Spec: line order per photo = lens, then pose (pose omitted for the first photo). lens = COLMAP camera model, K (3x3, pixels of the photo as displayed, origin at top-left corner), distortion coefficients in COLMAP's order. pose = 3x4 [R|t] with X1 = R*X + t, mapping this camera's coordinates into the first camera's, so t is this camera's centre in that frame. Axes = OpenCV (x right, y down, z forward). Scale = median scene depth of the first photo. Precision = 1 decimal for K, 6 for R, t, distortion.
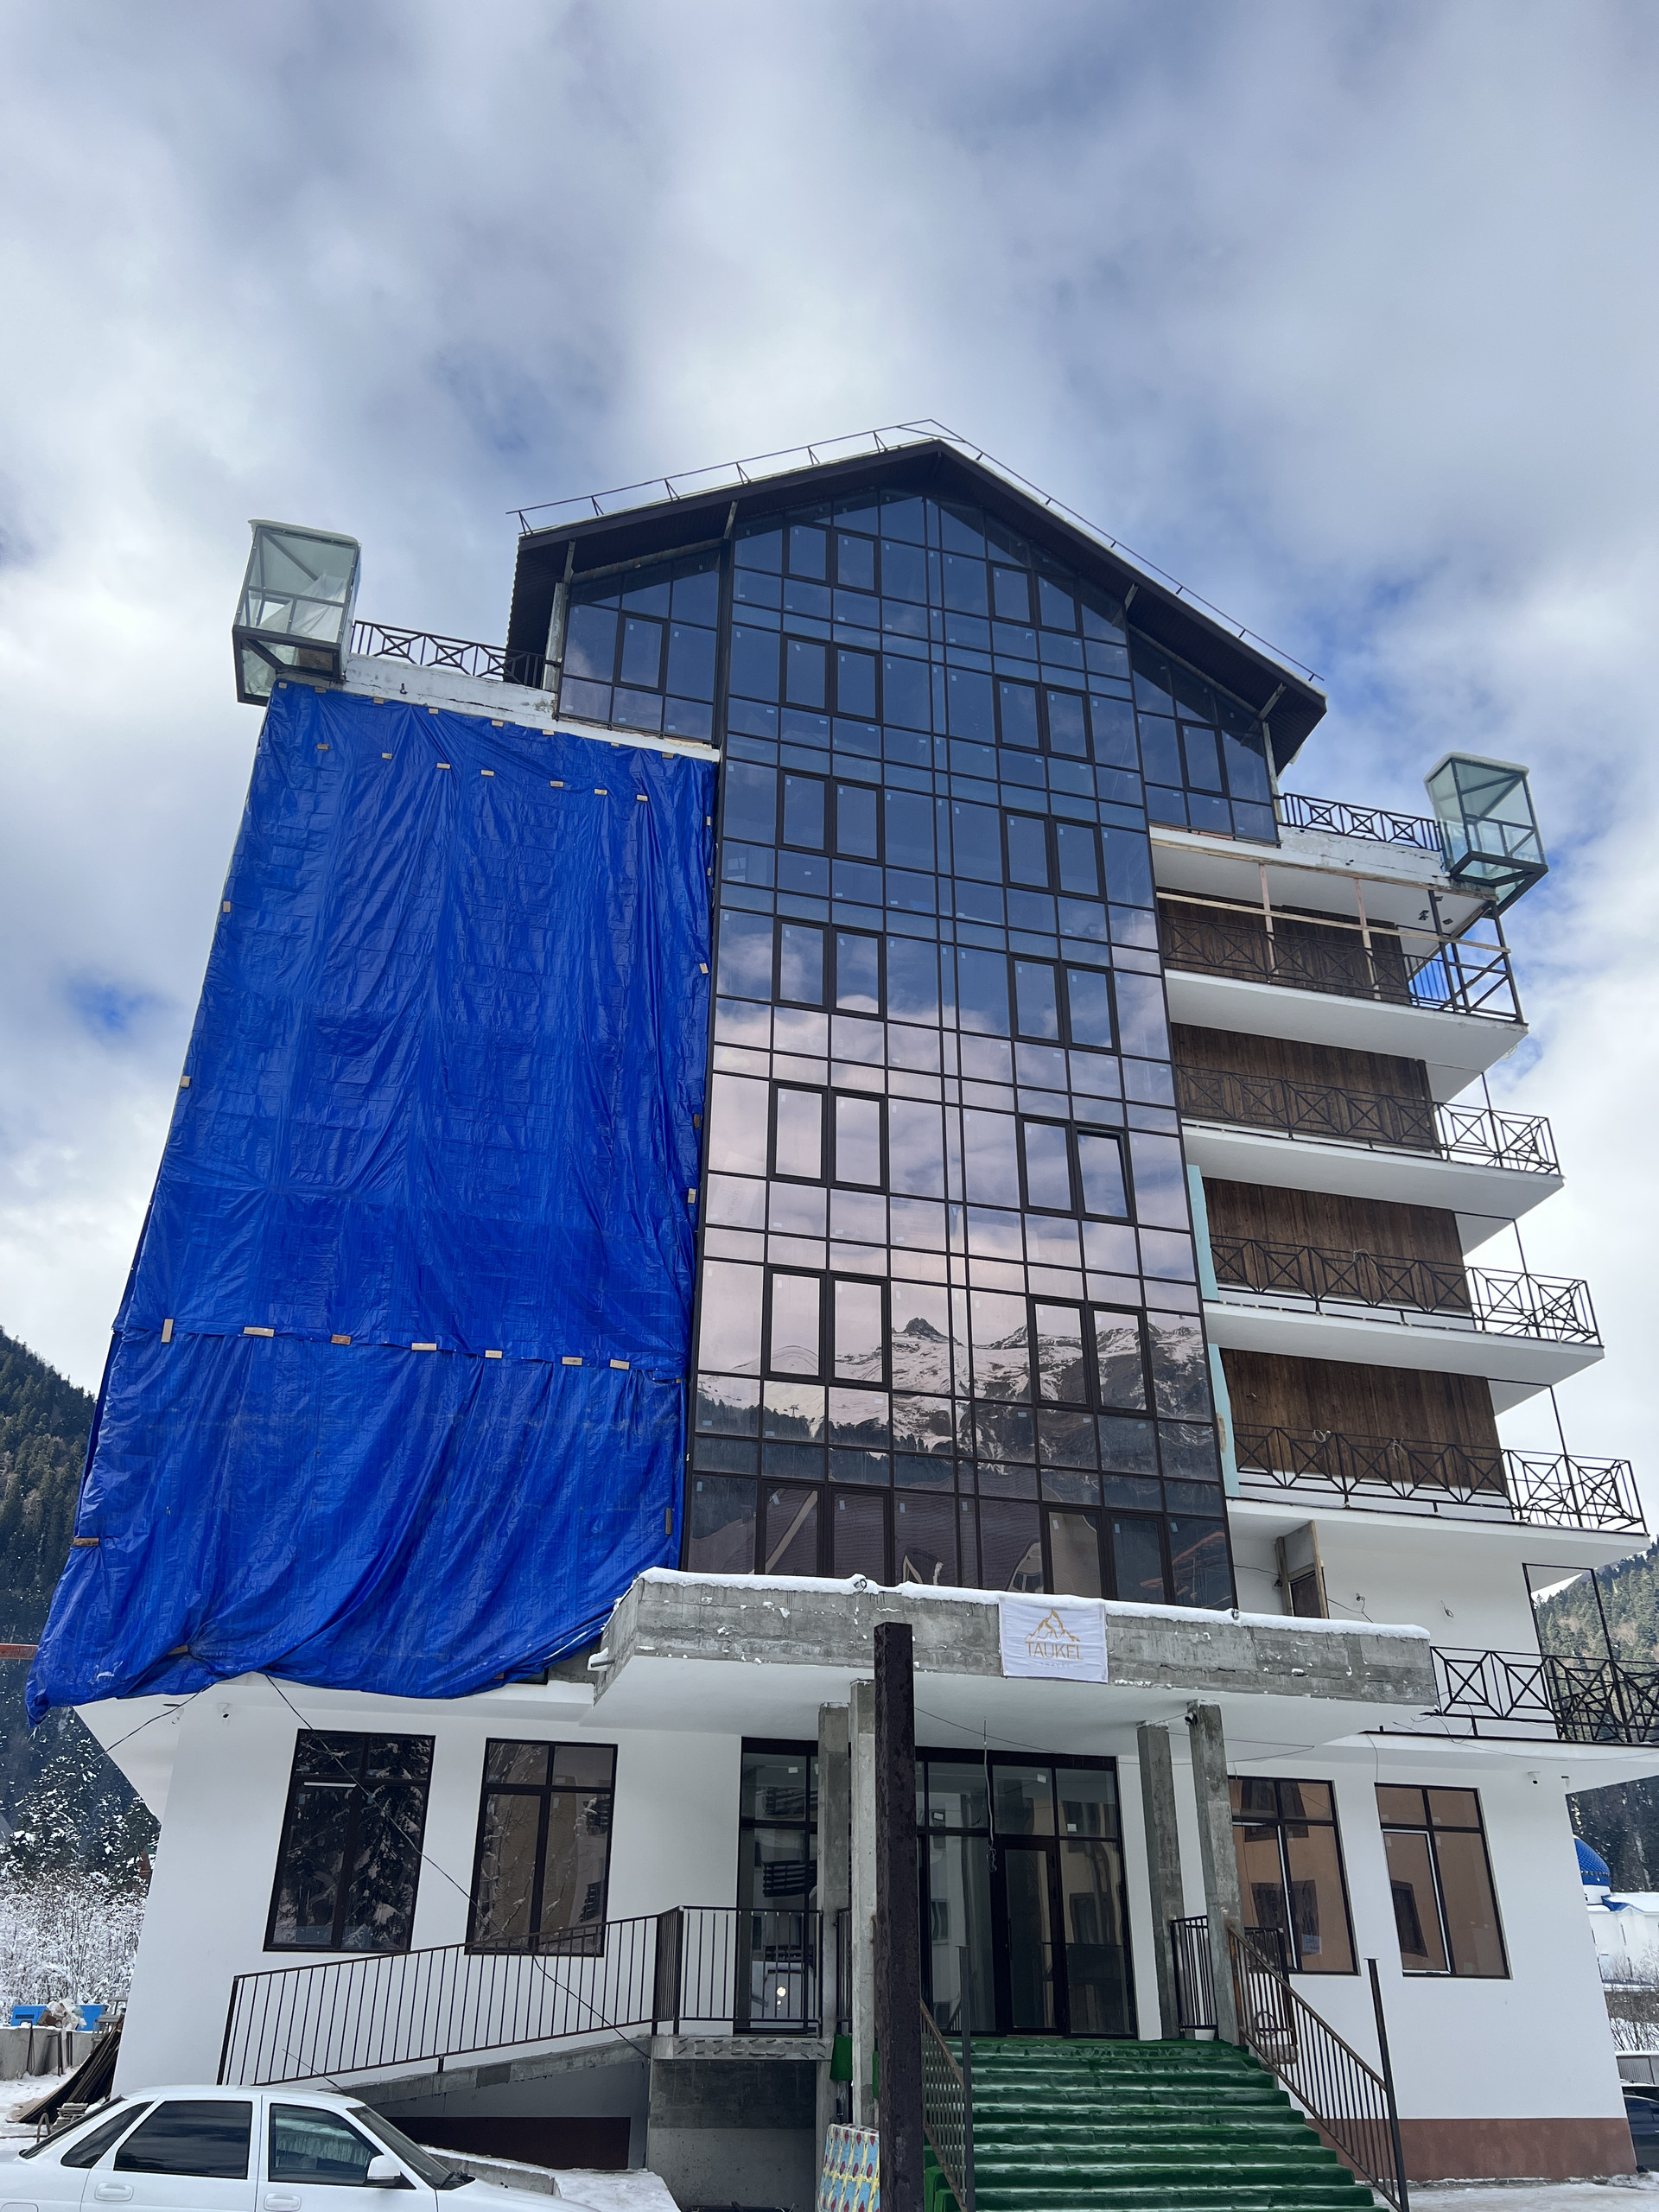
lens RADIAL K [[1652.8, 0, 829.5], [0, 1652.8, 1106.0], [0, 0, 1]] dist [0.020961, -0.005740]
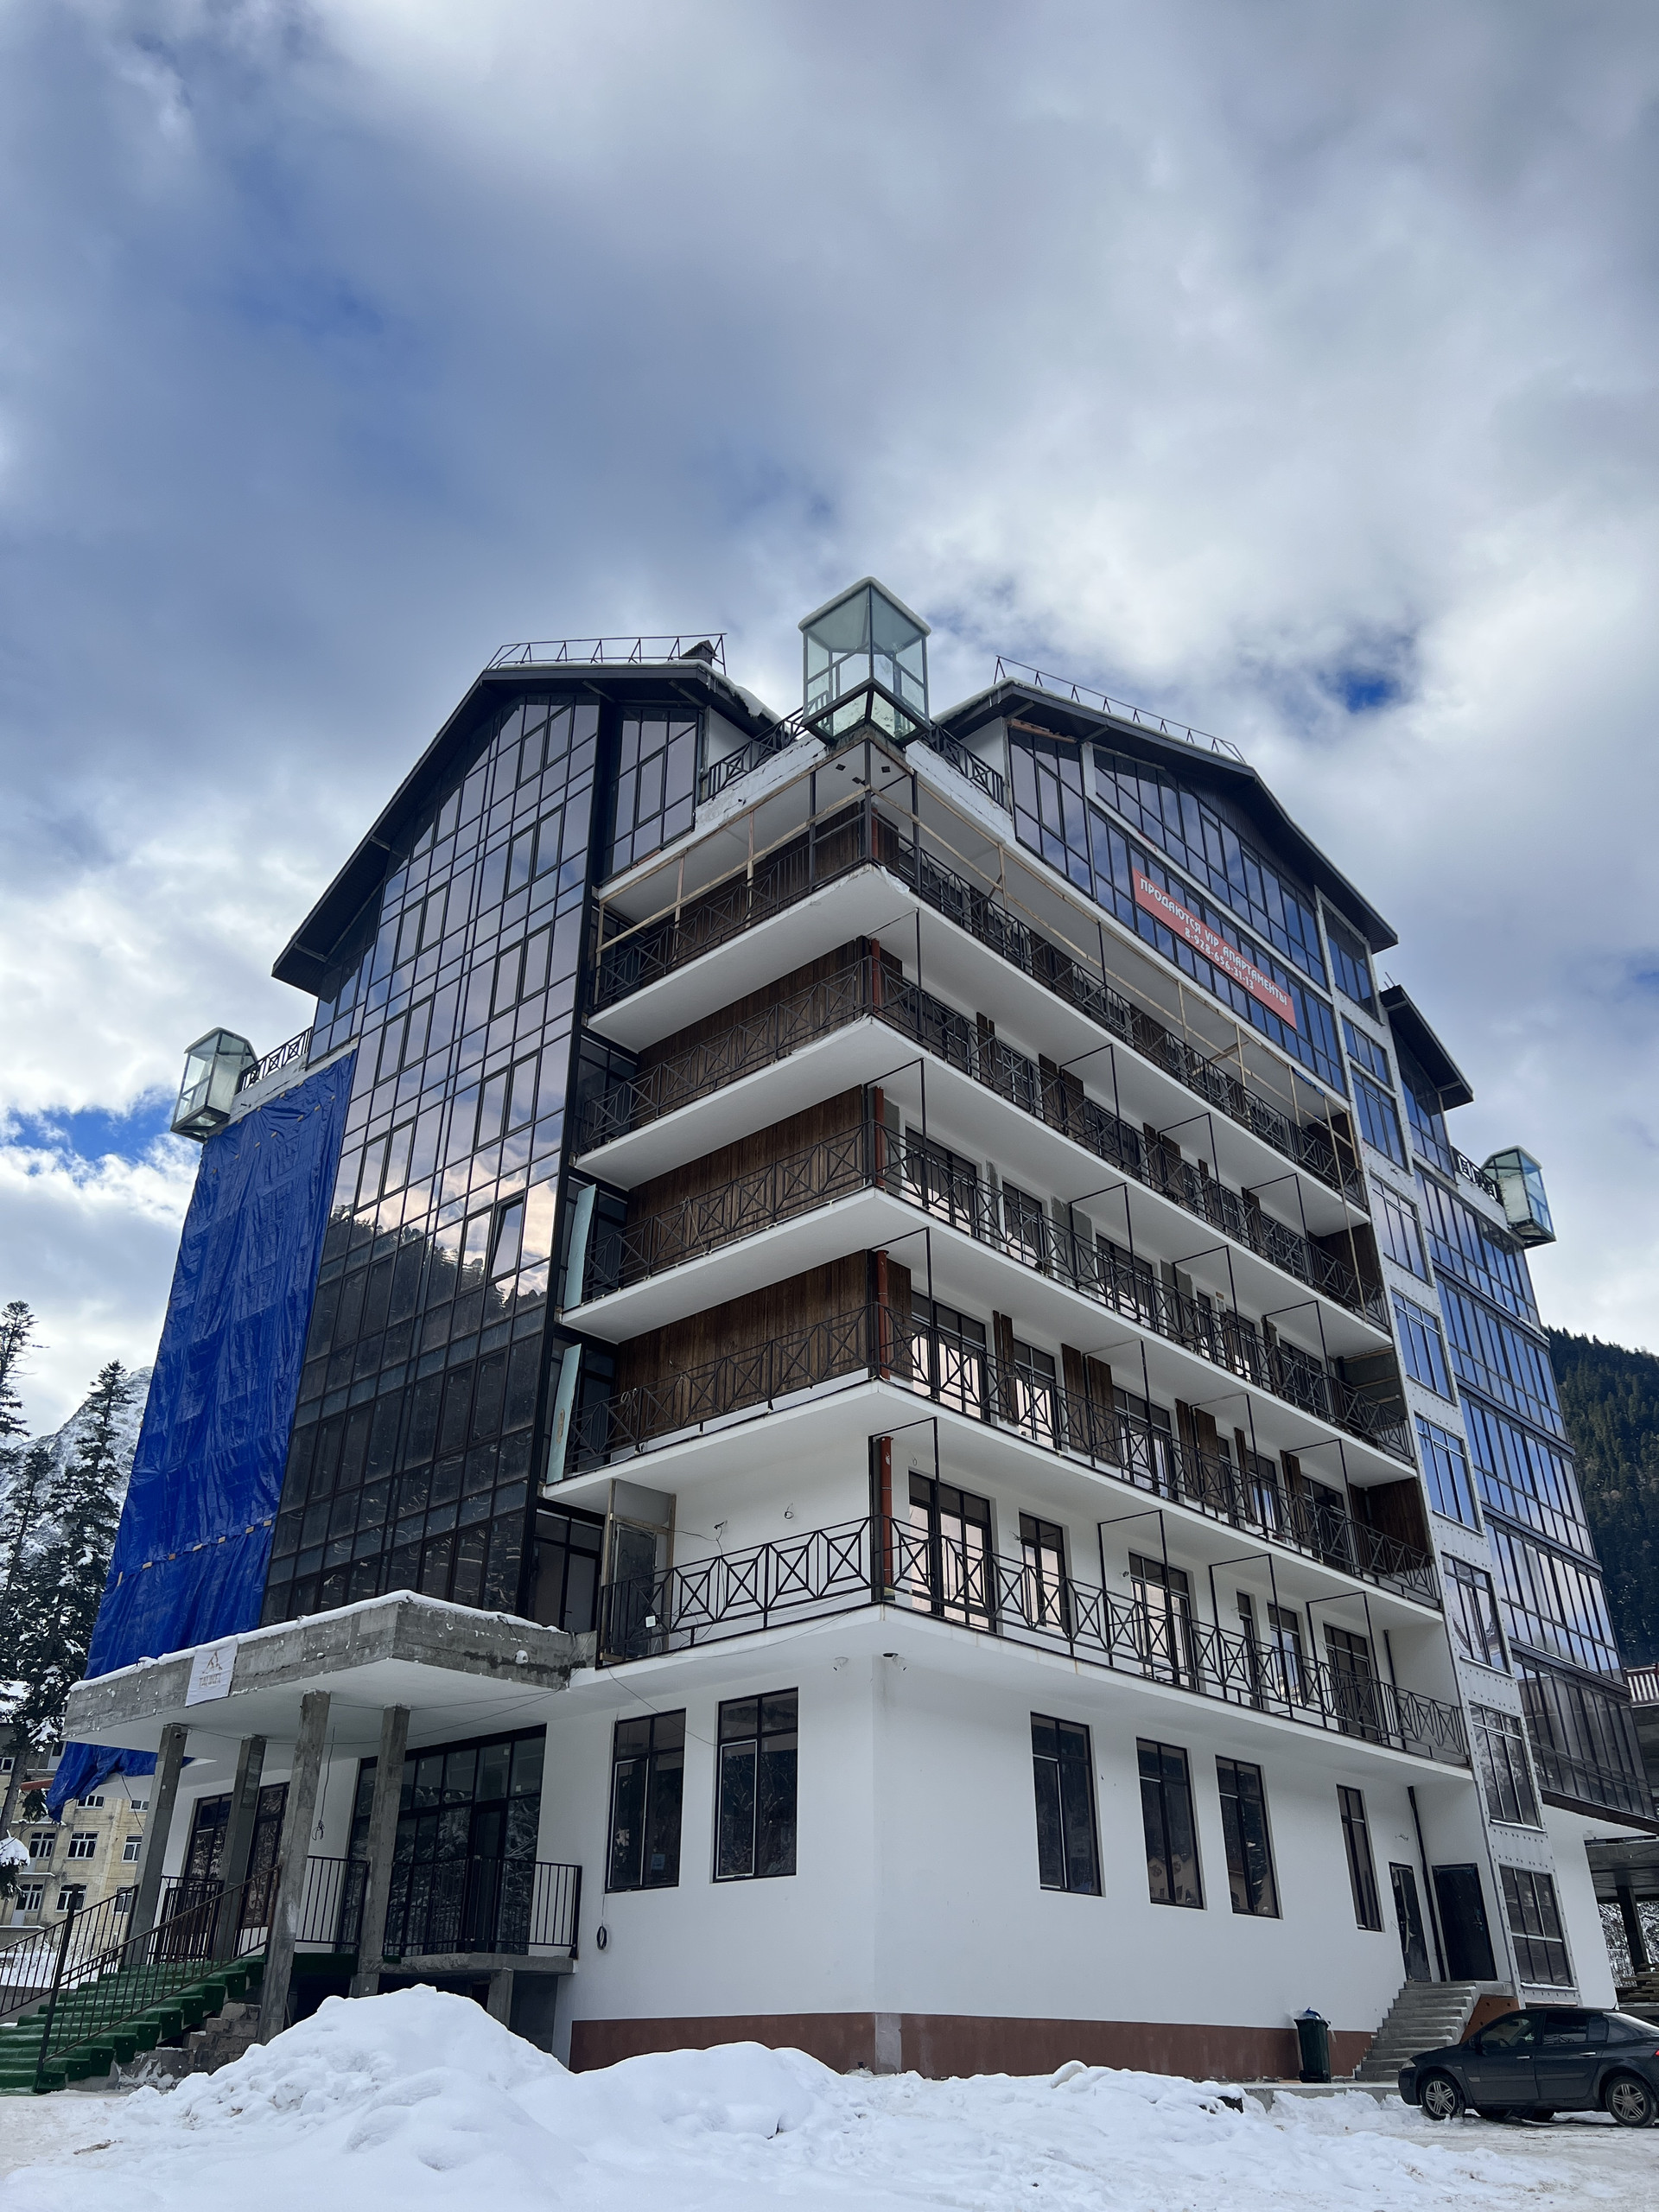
lens RADIAL K [[1652.8, 0, 829.5], [0, 1652.8, 1106.0], [0, 0, 1]] dist [0.020961, -0.005740]
pose [[0.534306, -0.430019, -0.727737, 1.526419], [0.419315, 0.882372, -0.213530, 0.392066], [0.733957, -0.191061, 0.651769, 0.531824]]
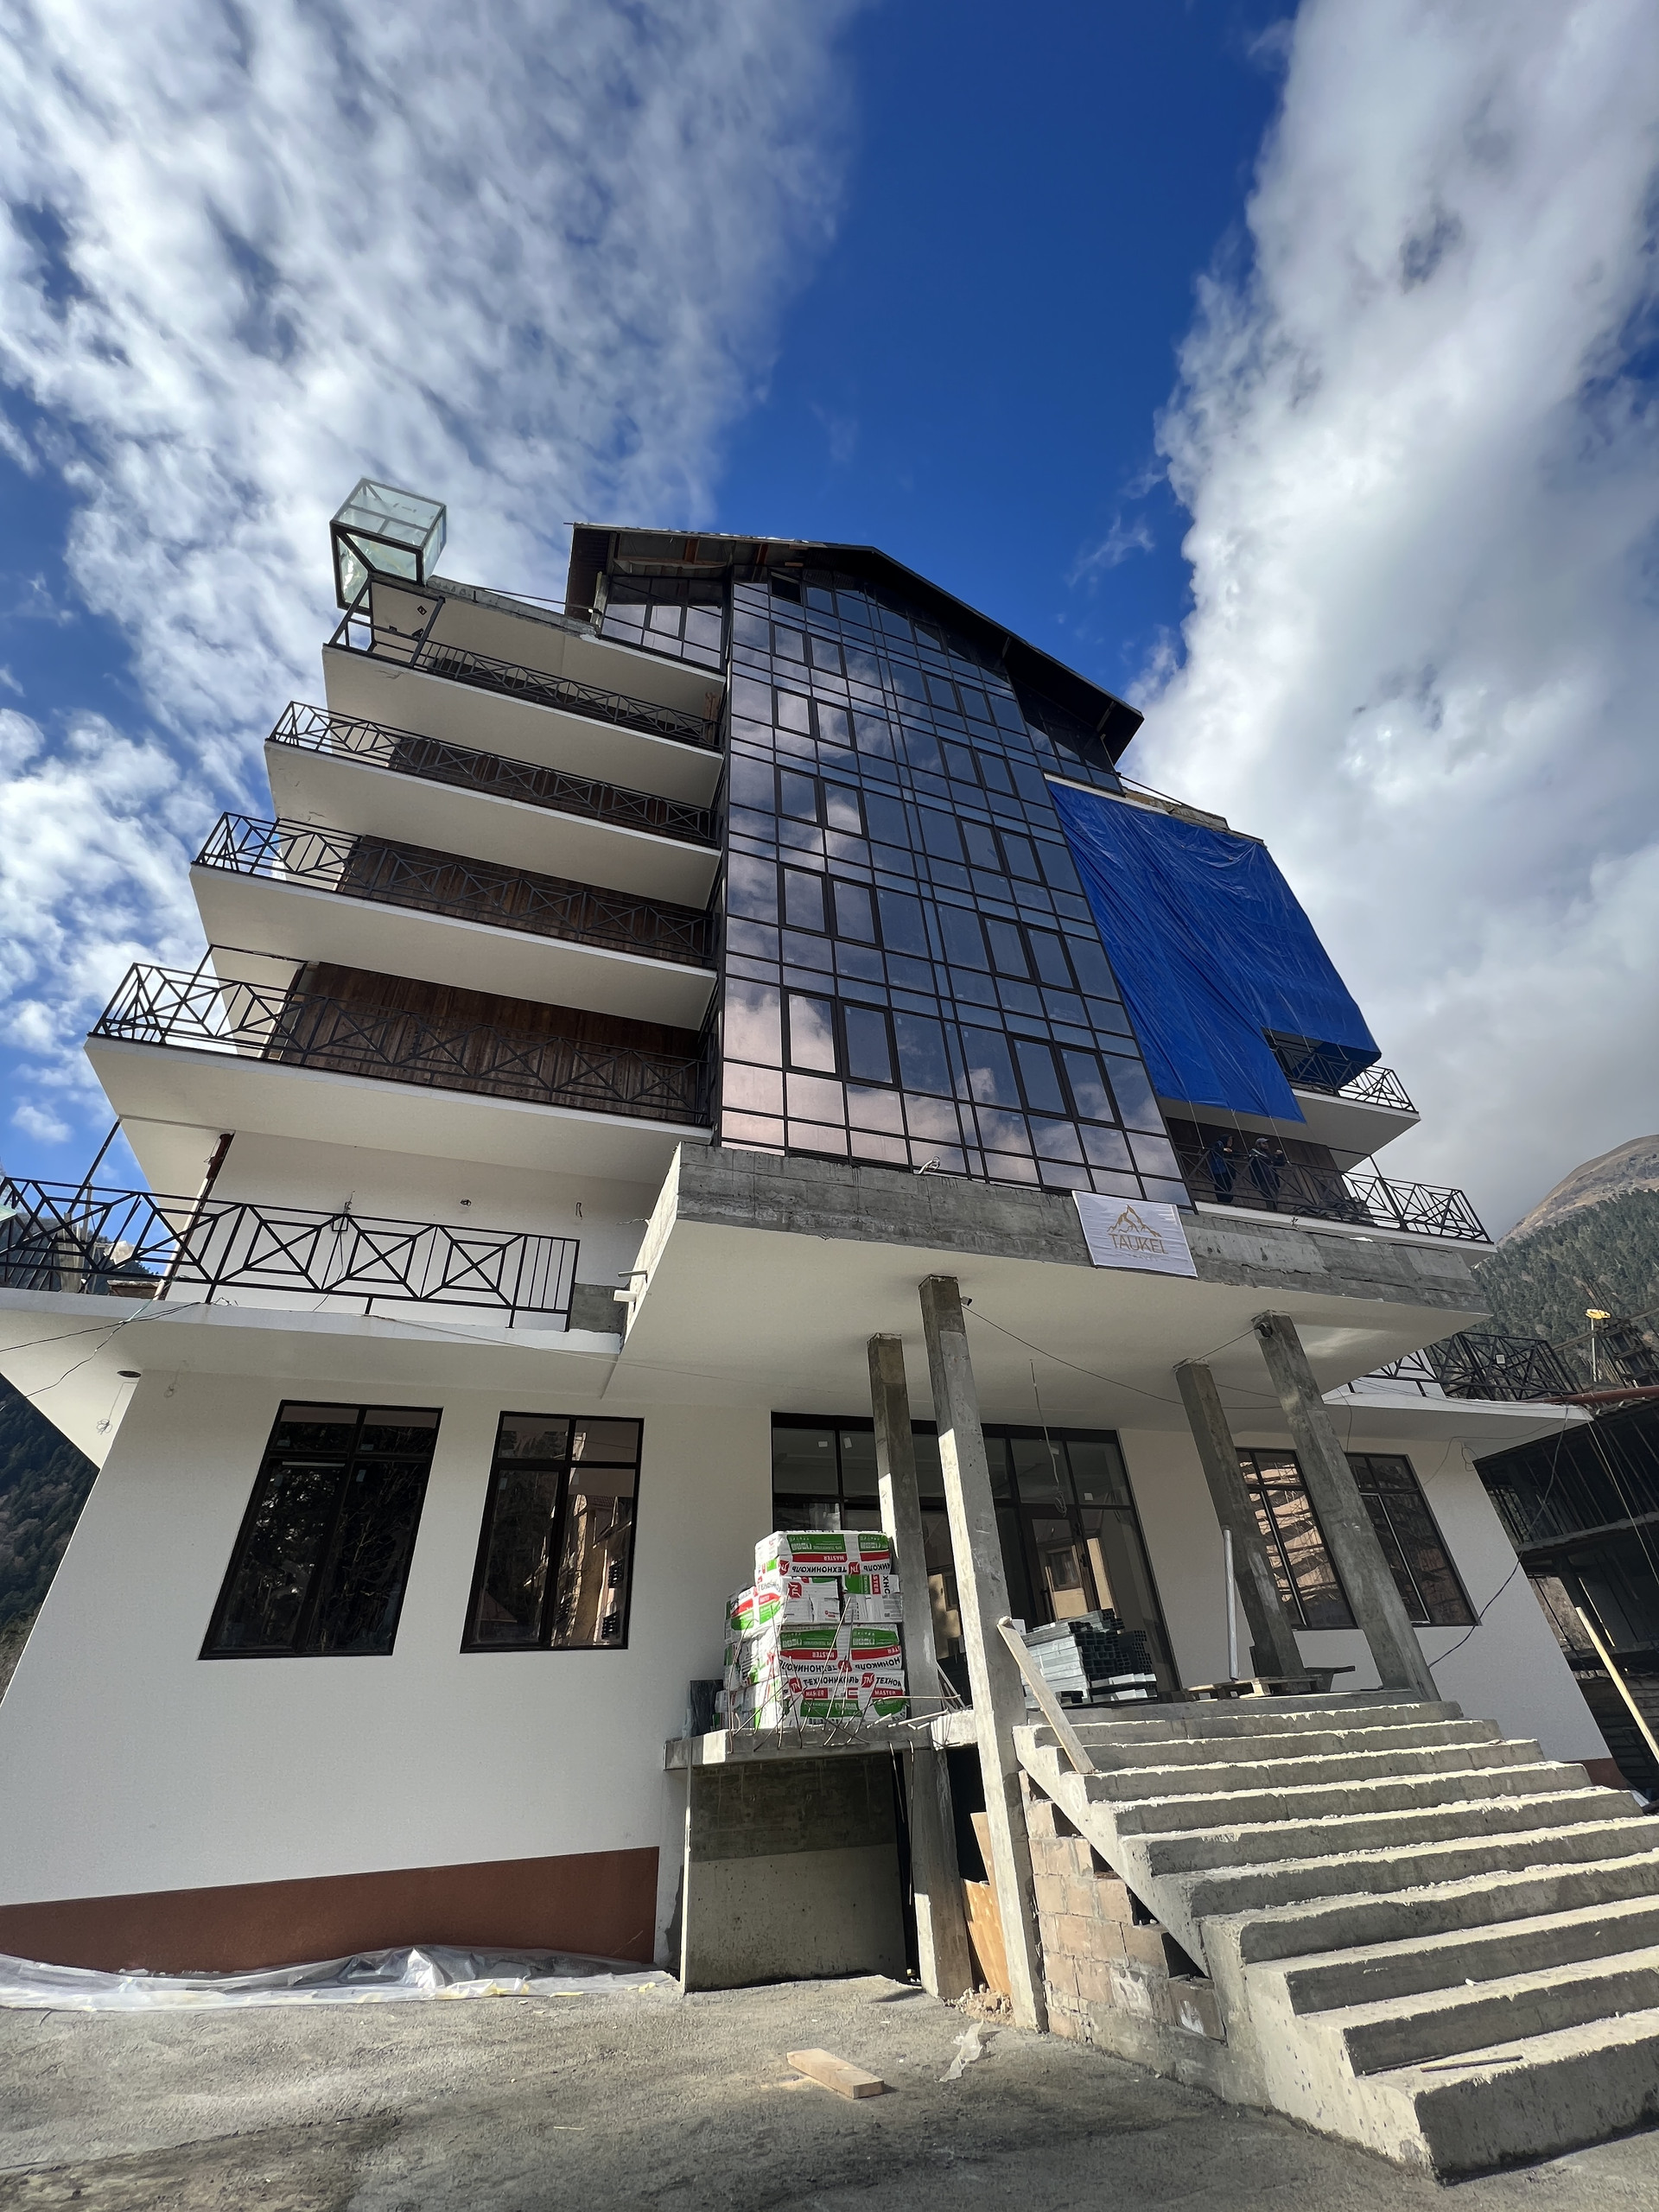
lens RADIAL K [[879.2, 0, 839.0], [0, 879.2, 1096.7], [0, 0, 1]] dist [0.001504, 0.000473]
pose [[0.994376, -0.001750, 0.105896, -0.075168], [0.016153, 0.990672, -0.135304, 0.295359], [-0.104671, 0.136254, 0.985129, 0.502928]]
